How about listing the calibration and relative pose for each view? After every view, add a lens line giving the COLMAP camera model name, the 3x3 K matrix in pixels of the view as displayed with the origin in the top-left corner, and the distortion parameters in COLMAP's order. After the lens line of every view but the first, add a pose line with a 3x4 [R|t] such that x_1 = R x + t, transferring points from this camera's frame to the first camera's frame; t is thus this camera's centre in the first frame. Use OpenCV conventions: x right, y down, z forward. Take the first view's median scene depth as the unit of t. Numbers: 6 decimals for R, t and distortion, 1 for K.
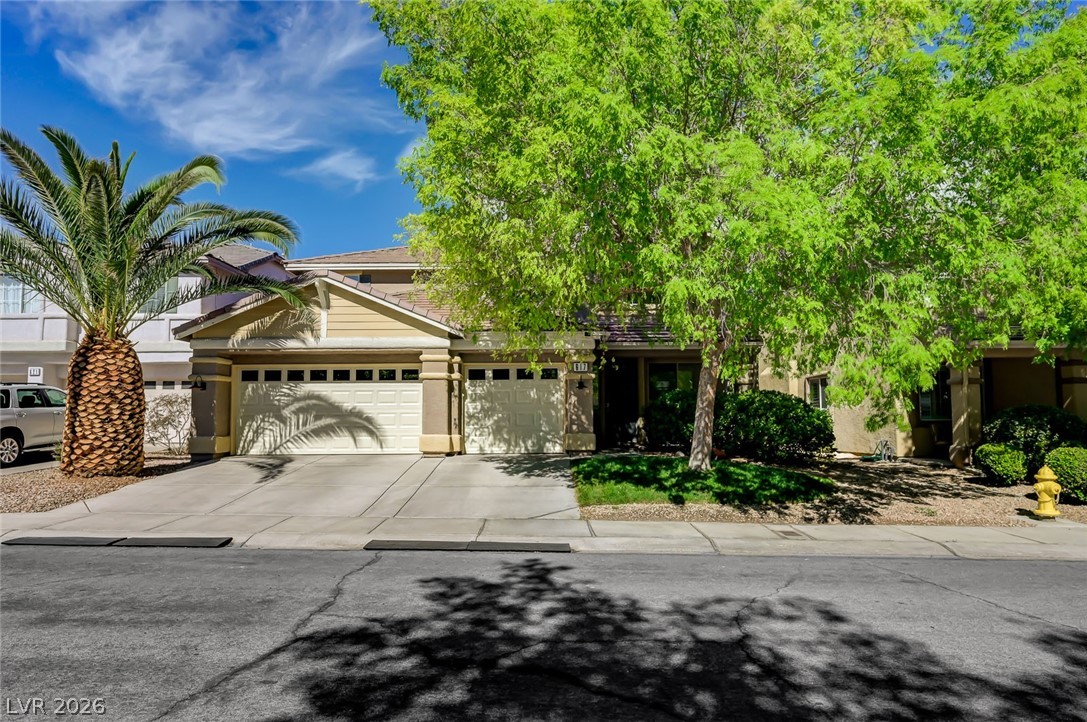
lens RADIAL K [[649.2, 0, 543.5], [0, 649.2, 361.0], [0, 0, 1]] dist [0.003202, -0.000744]
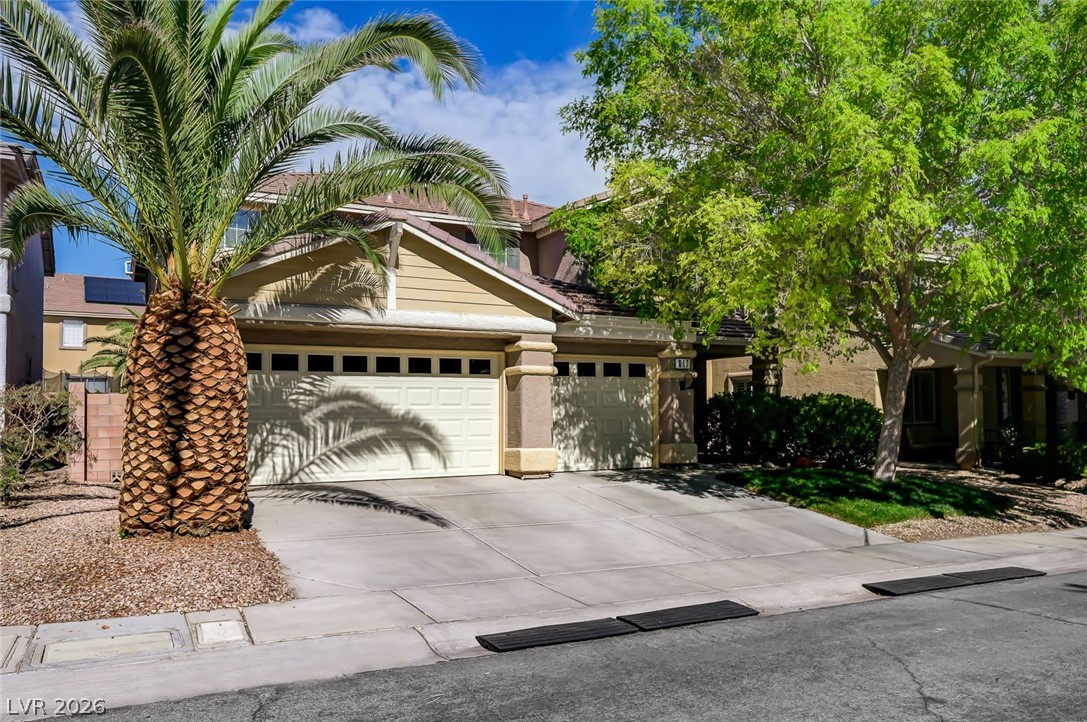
lens RADIAL K [[820.3, 0, 543.5], [0, 820.3, 361.0], [0, 0, 1]] dist [-0.001832, 0.003772]
pose [[0.880448, 0.031071, 0.473123, -0.600804], [-0.040749, 0.999117, 0.010217, 0.002248], [-0.472388, -0.028275, 0.880937, 0.165316]]
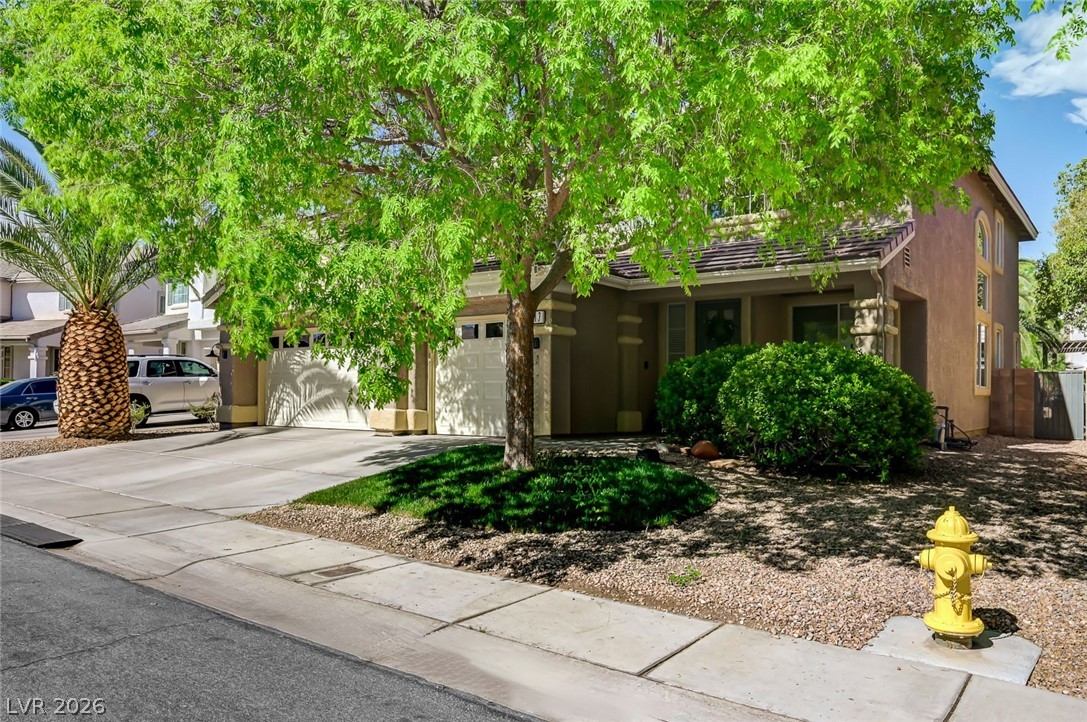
lens RADIAL K [[820.3, 0, 543.5], [0, 820.3, 361.0], [0, 0, 1]] dist [-0.001832, 0.003772]
pose [[0.792534, -0.015159, -0.609639, 0.606885], [0.039368, 0.998877, 0.026342, 0.033706], [0.608556, -0.044877, 0.792241, 0.304491]]
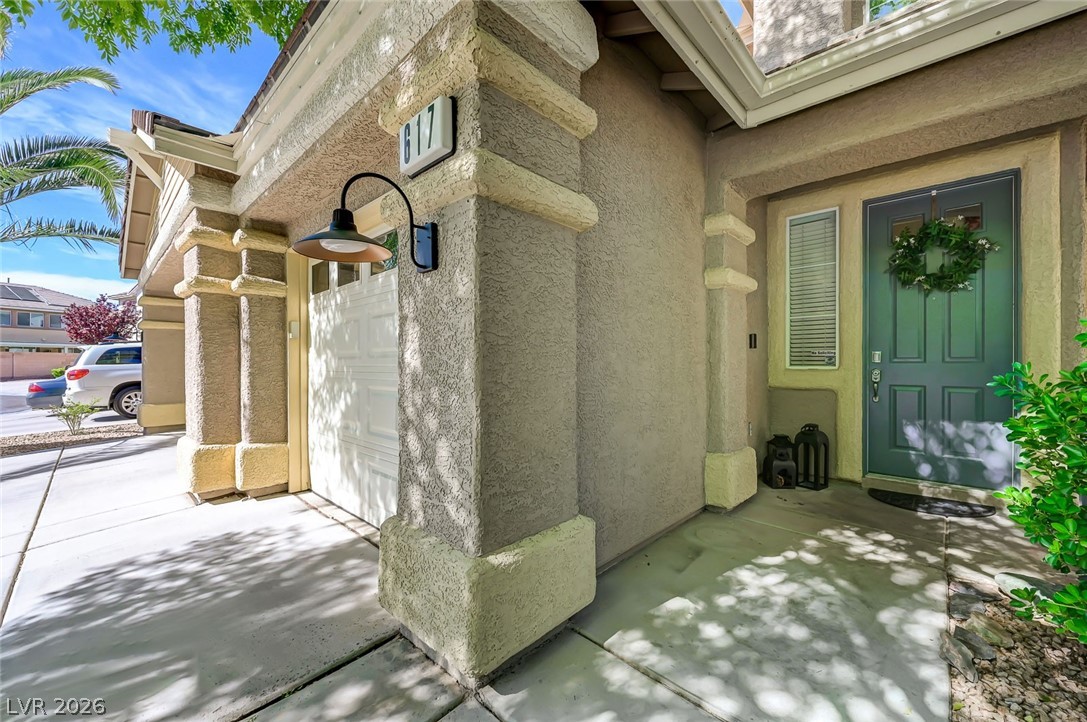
lens RADIAL K [[428.7, 0, 549.0], [0, 428.7, 364.5], [0, 0, 1]] dist [-0.007740, -0.000168]
pose [[0.719914, 0.006730, -0.694030, 0.151527], [0.051623, 0.996664, 0.063212, 0.061790], [0.692140, -0.081336, 0.717165, 0.952209]]
